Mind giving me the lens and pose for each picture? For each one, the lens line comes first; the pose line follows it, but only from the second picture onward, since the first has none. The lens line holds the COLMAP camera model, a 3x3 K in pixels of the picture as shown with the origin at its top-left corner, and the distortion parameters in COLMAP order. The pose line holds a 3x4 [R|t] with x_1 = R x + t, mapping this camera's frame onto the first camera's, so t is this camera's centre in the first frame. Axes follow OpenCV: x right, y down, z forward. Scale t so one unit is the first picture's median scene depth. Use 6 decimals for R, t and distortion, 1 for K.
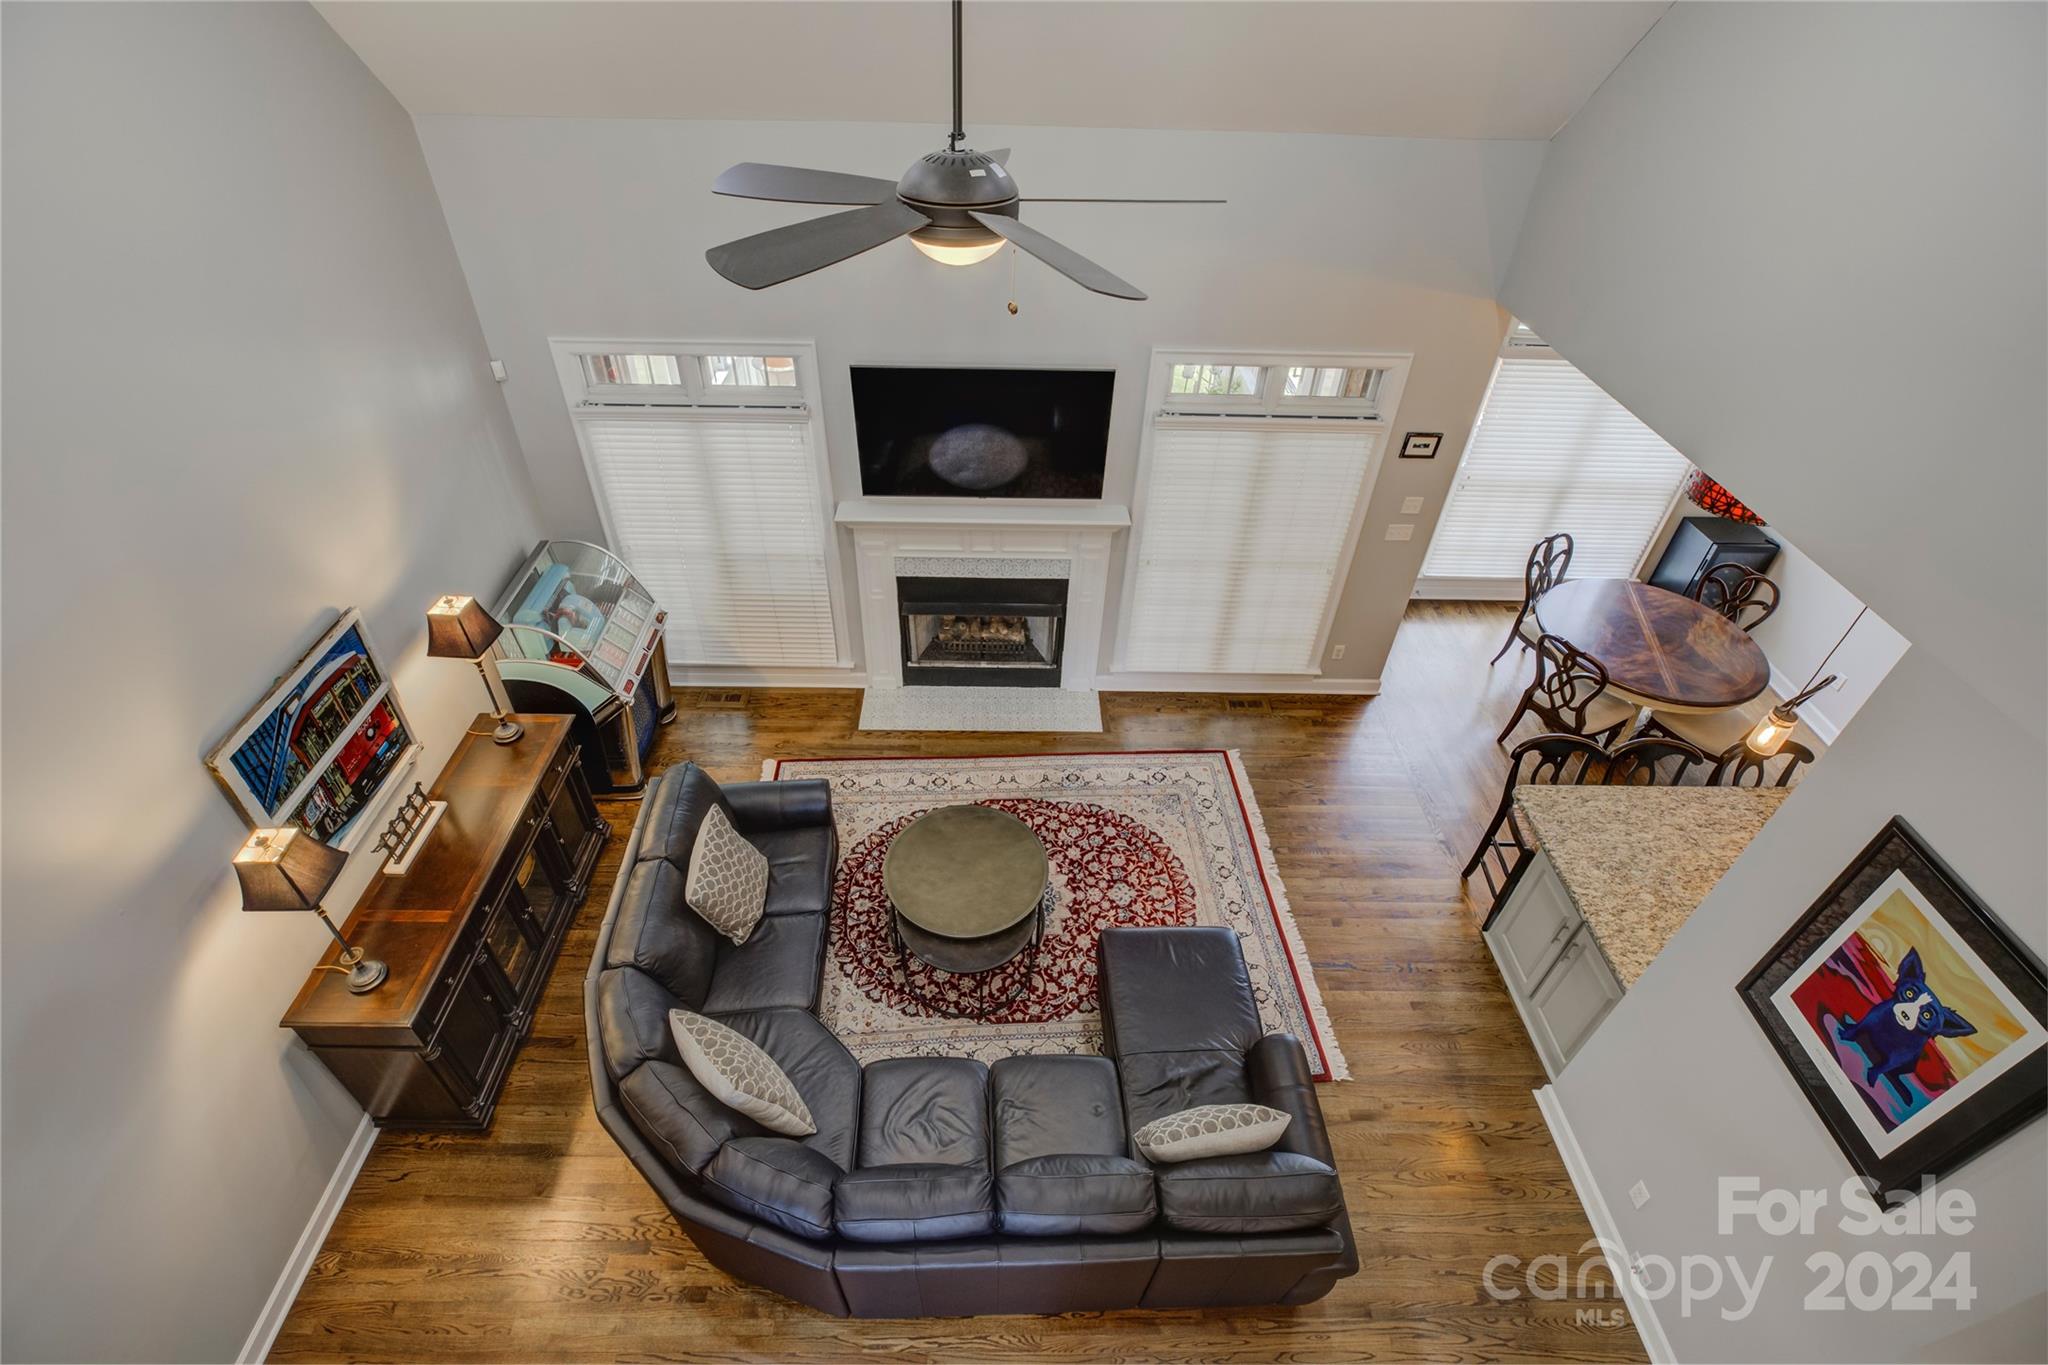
lens RADIAL K [[942.6, 0, 1016.9], [0, 942.6, 686.3], [0, 0, 1]] dist [-0.005037, 0.001553]
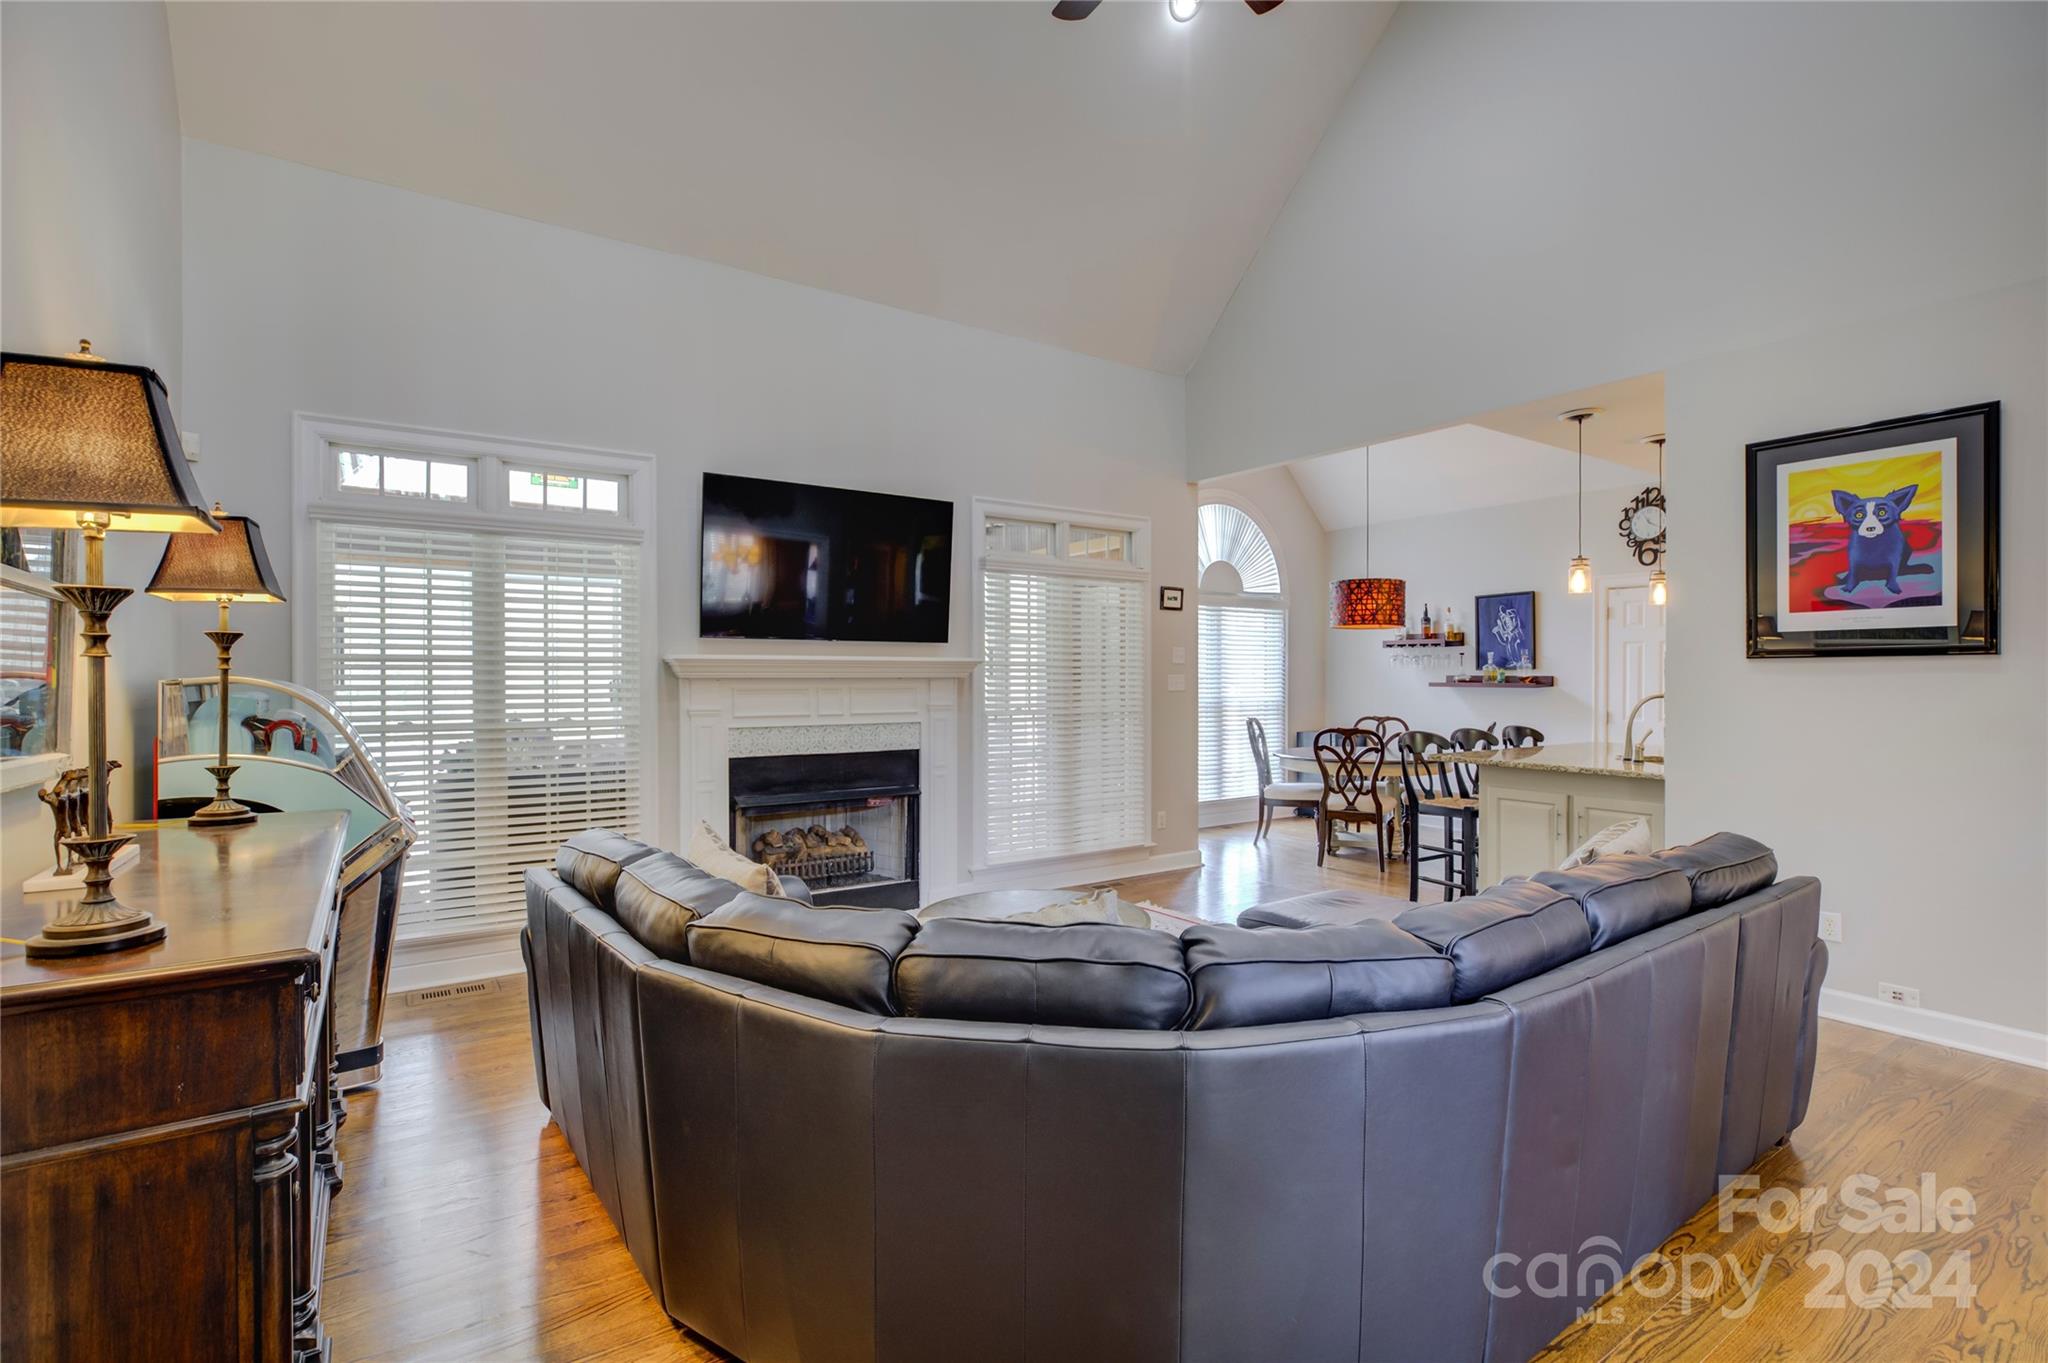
lens RADIAL K [[942.6, 0, 1010.3], [0, 942.6, 681.6], [0, 0, 1]] dist [-0.005037, 0.001553]
pose [[0.832039, -0.028854, 0.553965, -0.428201], [0.376562, 0.762675, -0.525859, 0.396766], [-0.407323, 0.646138, 0.645441, 0.406555]]
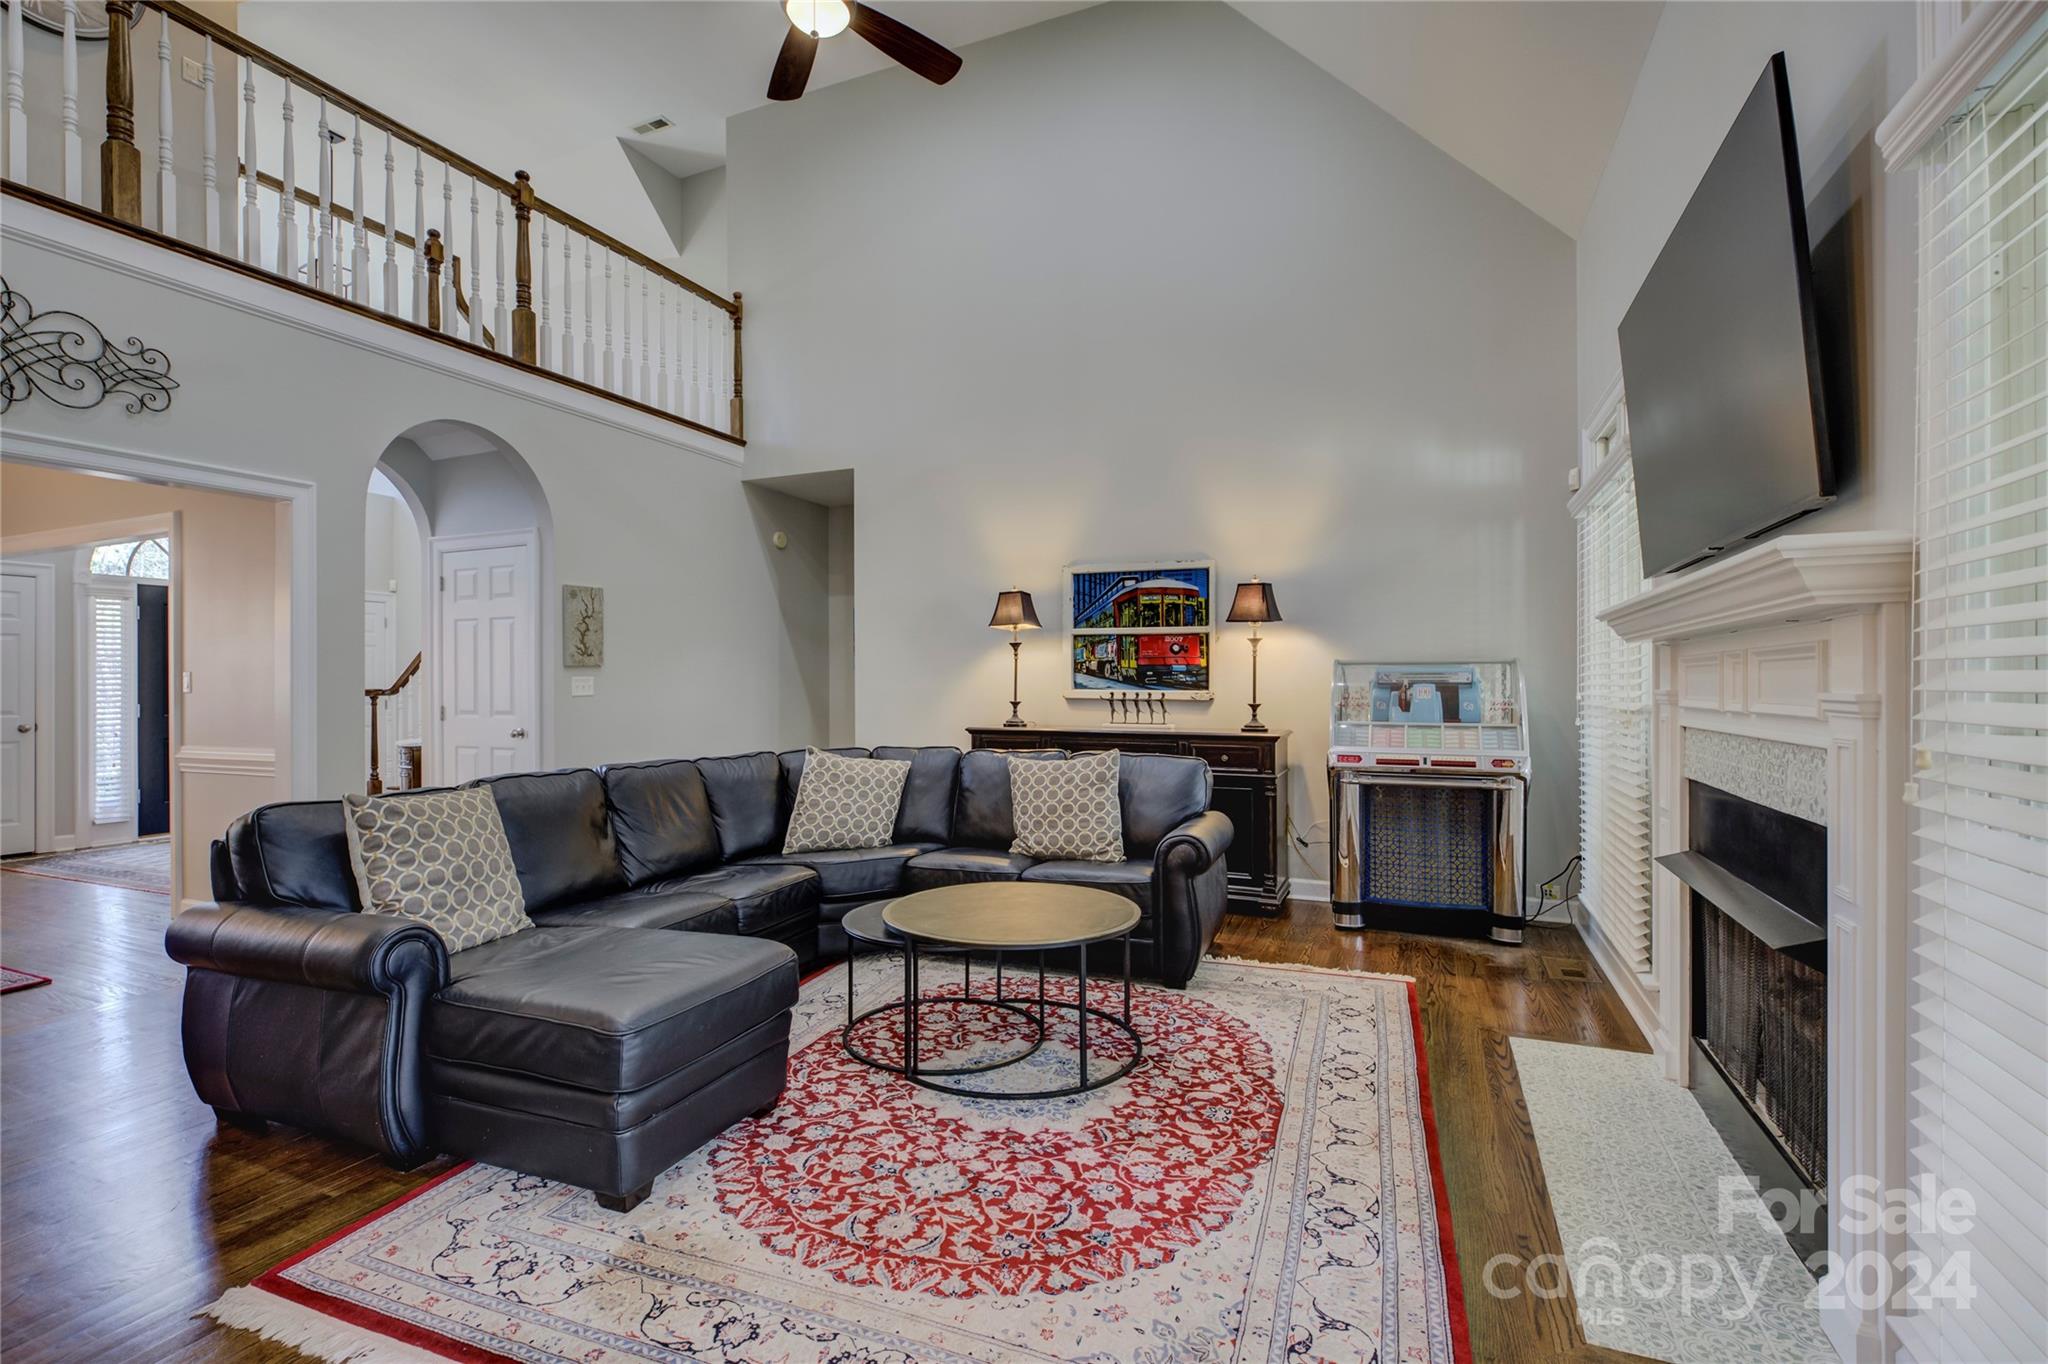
lens RADIAL K [[942.6, 0, 1005.9], [0, 942.6, 685.3], [0, 0, 1]] dist [-0.005037, 0.001553]
pose [[-0.416841, -0.026309, -0.908599, 0.505805], [-0.592168, 0.766221, 0.249485, -0.080983], [0.689623, 0.642039, -0.334971, 1.044107]]
